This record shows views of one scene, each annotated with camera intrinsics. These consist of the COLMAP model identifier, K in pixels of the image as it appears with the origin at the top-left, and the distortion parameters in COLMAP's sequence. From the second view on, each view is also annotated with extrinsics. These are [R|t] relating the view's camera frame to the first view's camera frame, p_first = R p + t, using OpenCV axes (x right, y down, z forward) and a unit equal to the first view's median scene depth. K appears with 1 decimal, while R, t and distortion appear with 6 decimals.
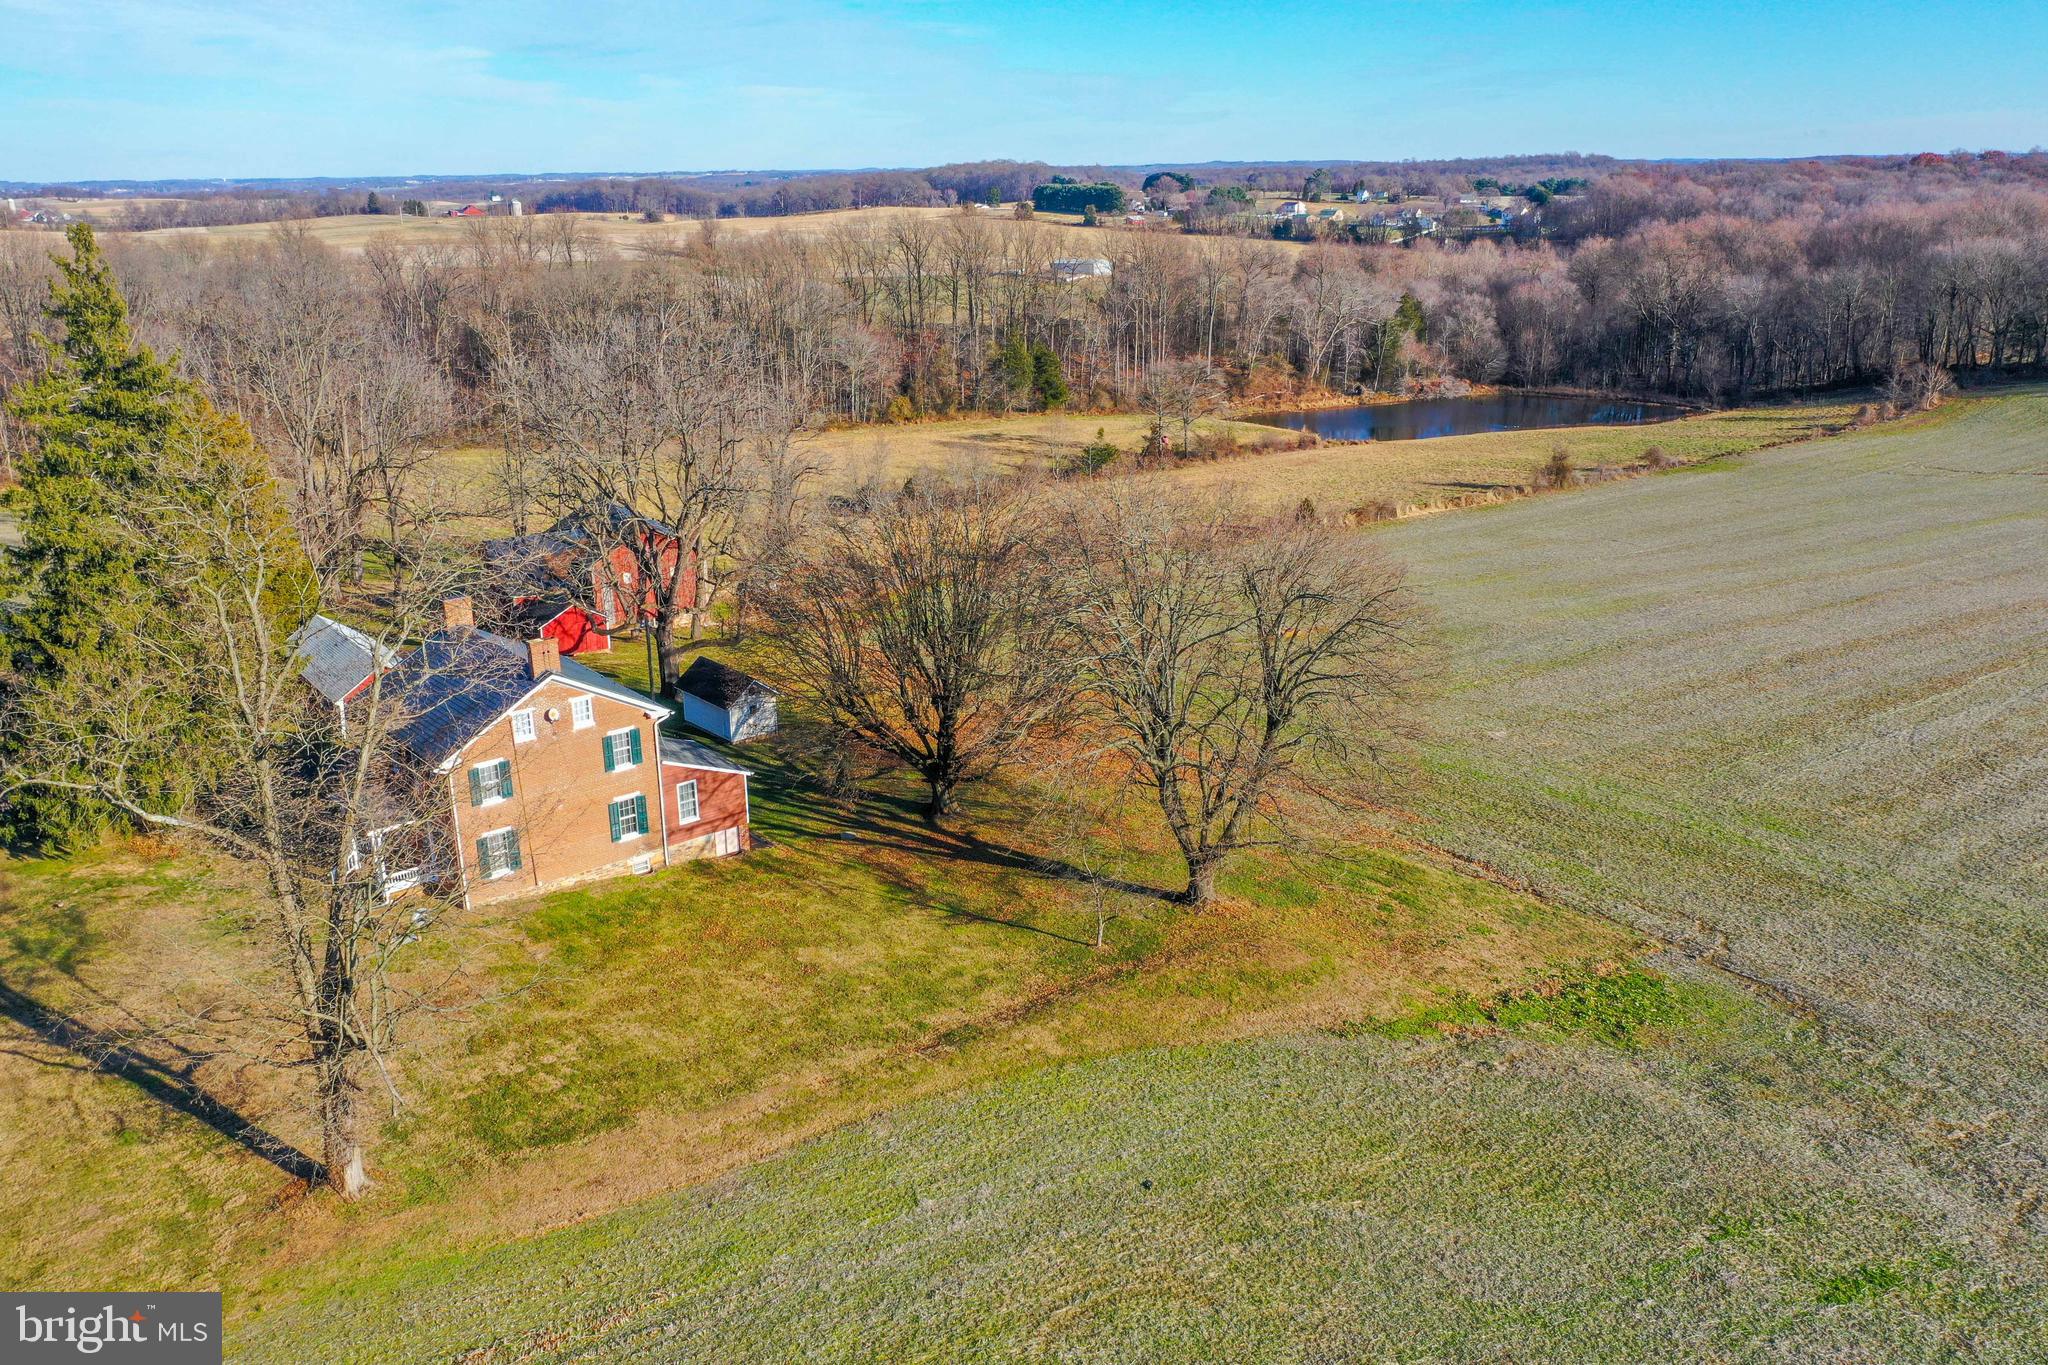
lens RADIAL K [[1607.5, 0, 1022.0], [0, 1607.5, 670.2], [0, 0, 1]] dist [-0.006076, -0.002995]
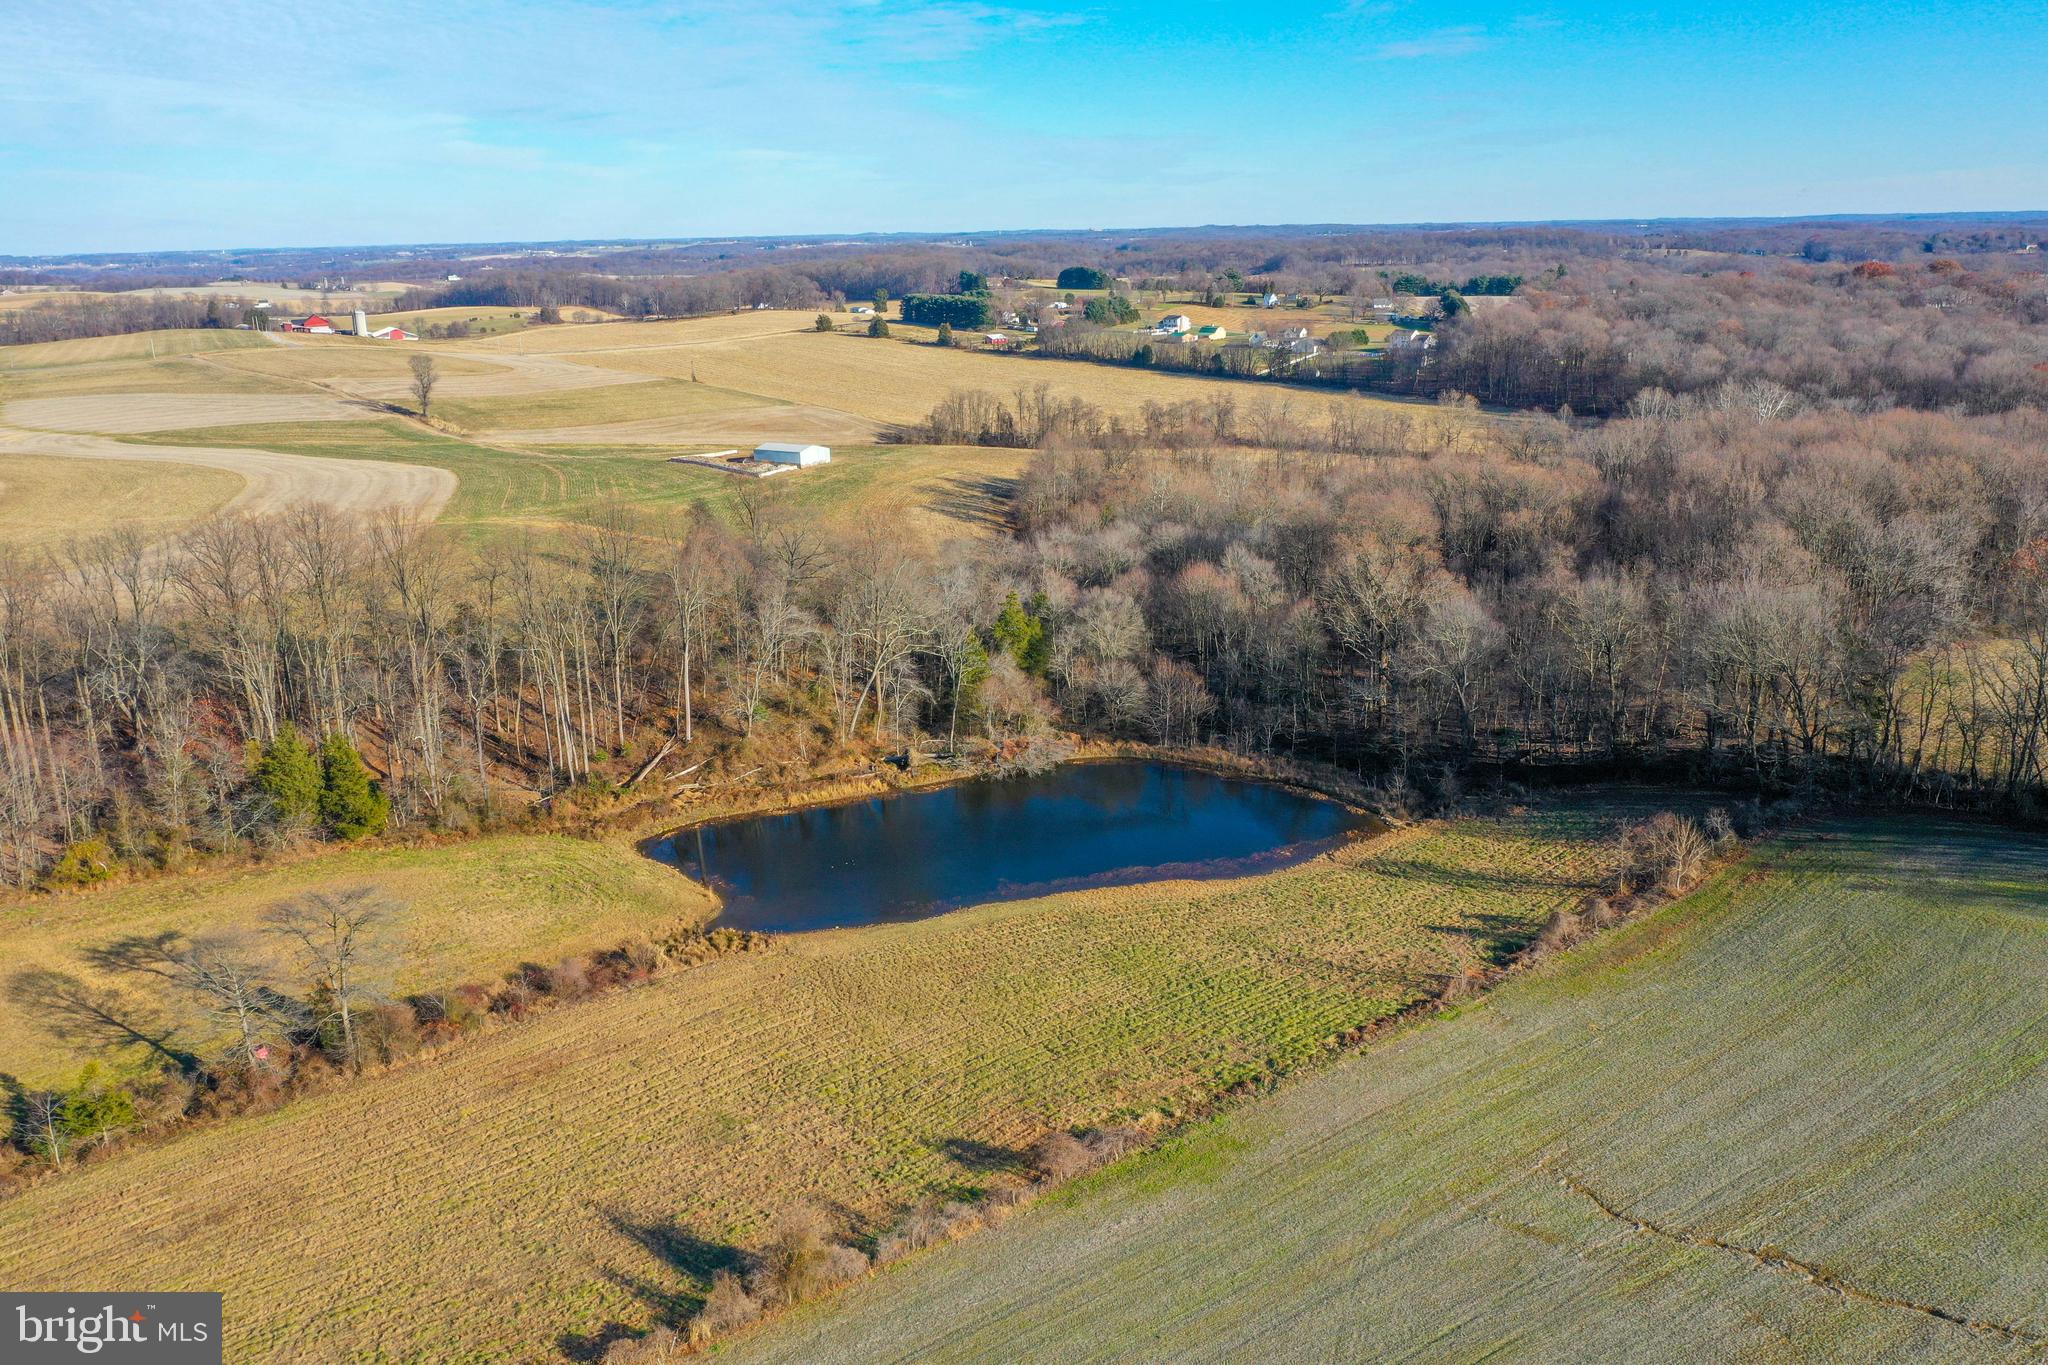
lens RADIAL K [[1607.5, 0, 1039.8], [0, 1607.5, 739.0], [0, 0, 1]] dist [-0.006076, -0.002995]
pose [[0.999936, -0.007530, 0.008385, 0.740717], [0.007496, 0.999963, 0.004153, -0.524642], [-0.008416, -0.004090, 0.999956, 0.910715]]
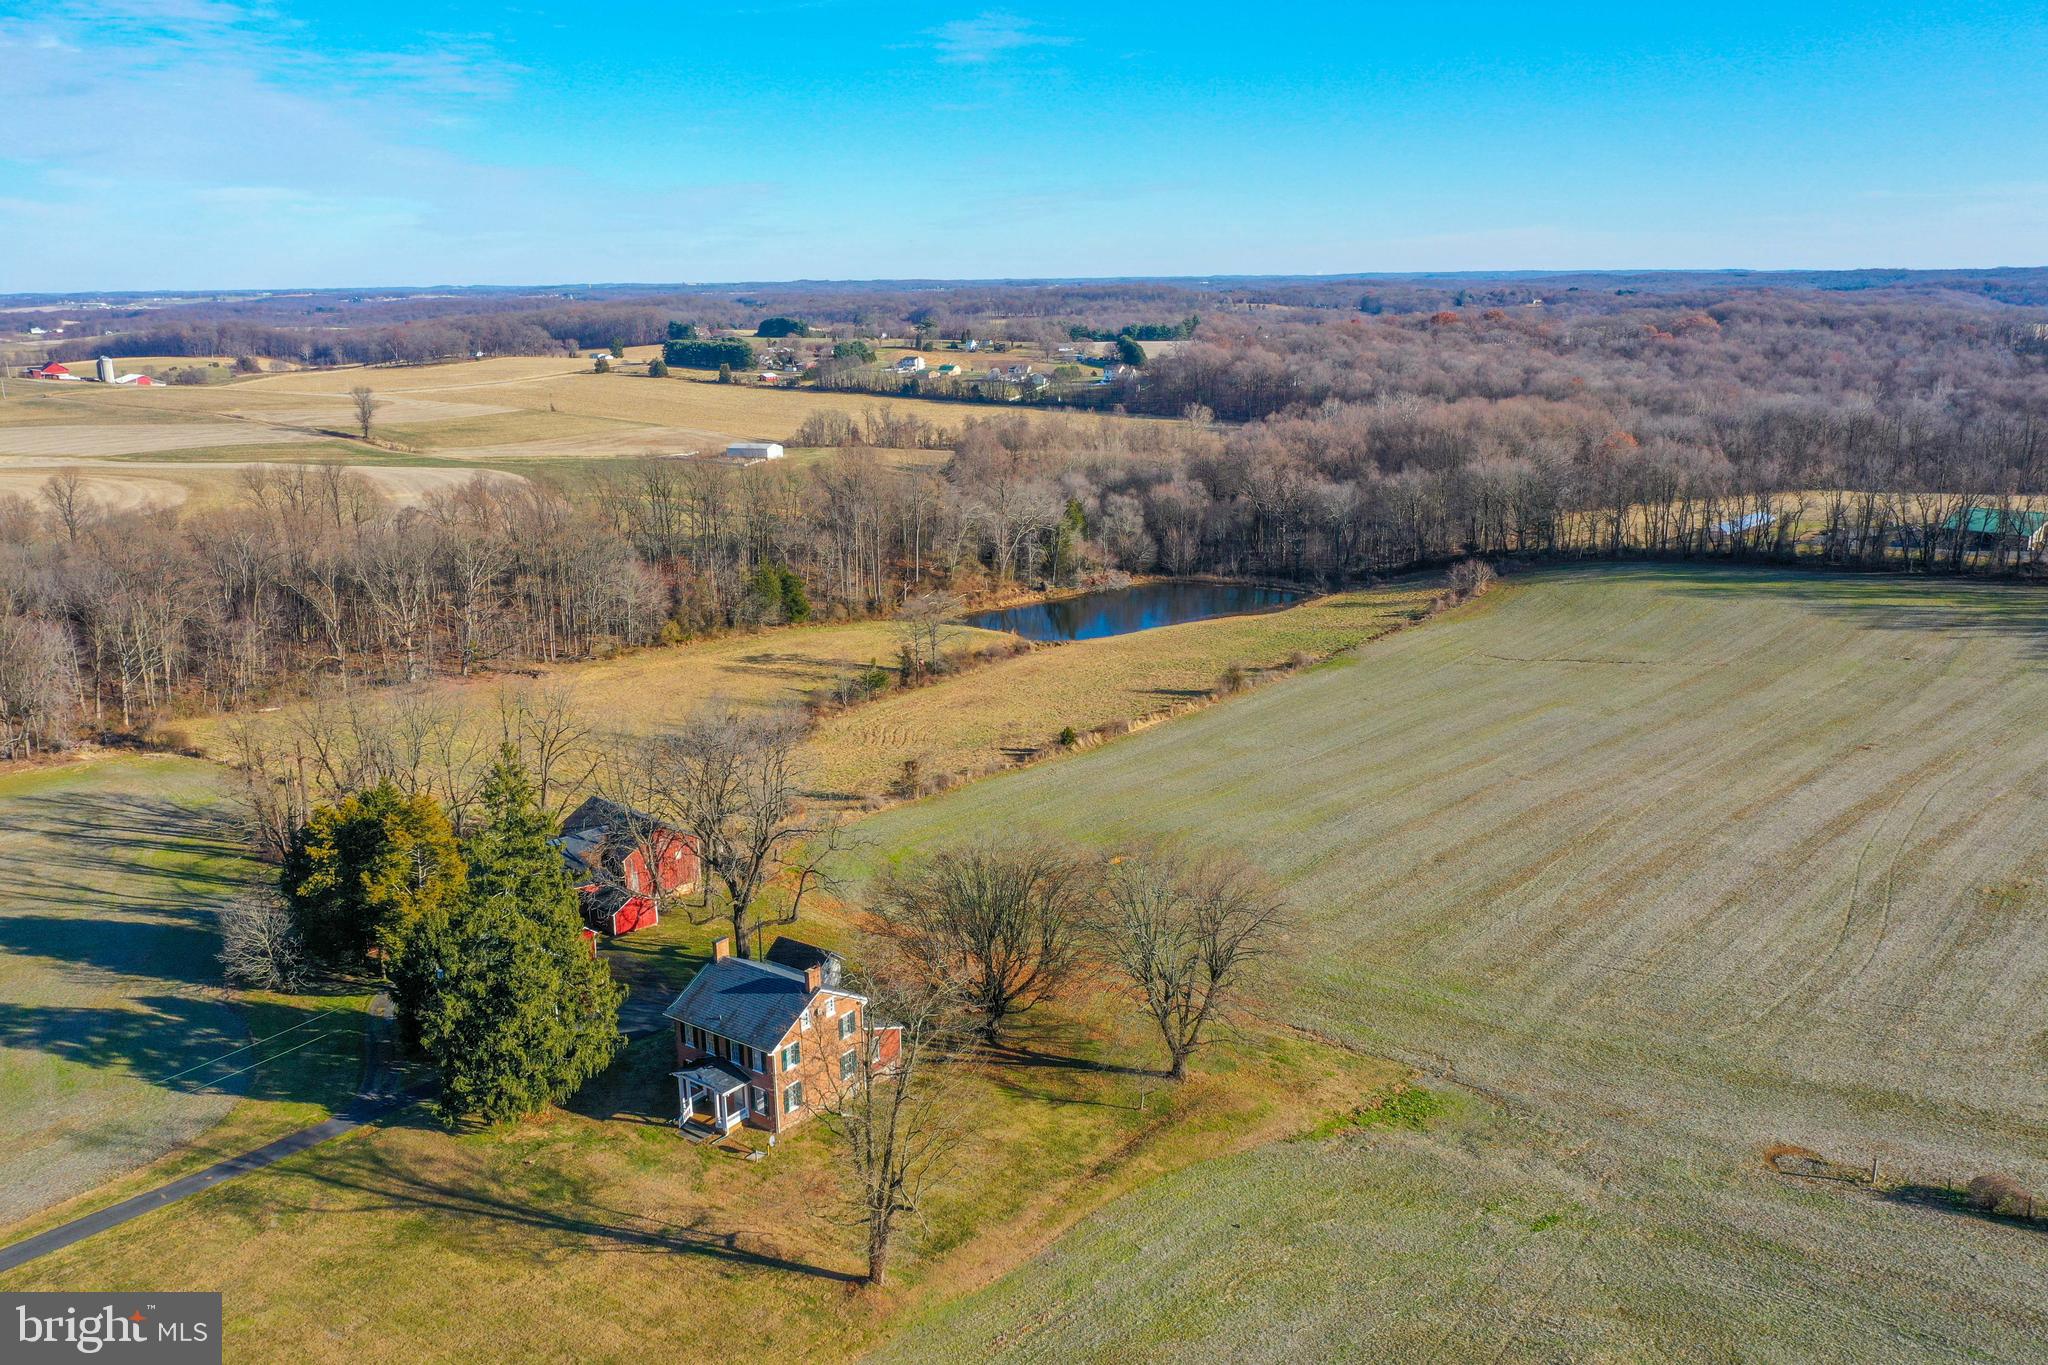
lens RADIAL K [[1607.5, 0, 1027.9], [0, 1607.5, 672.0], [0, 0, 1]] dist [-0.006076, -0.002995]
pose [[0.968377, -0.058224, 0.242603, -0.269486], [0.073956, 0.995674, -0.056244, -0.125986], [-0.238279, 0.072407, 0.968494, -0.423485]]
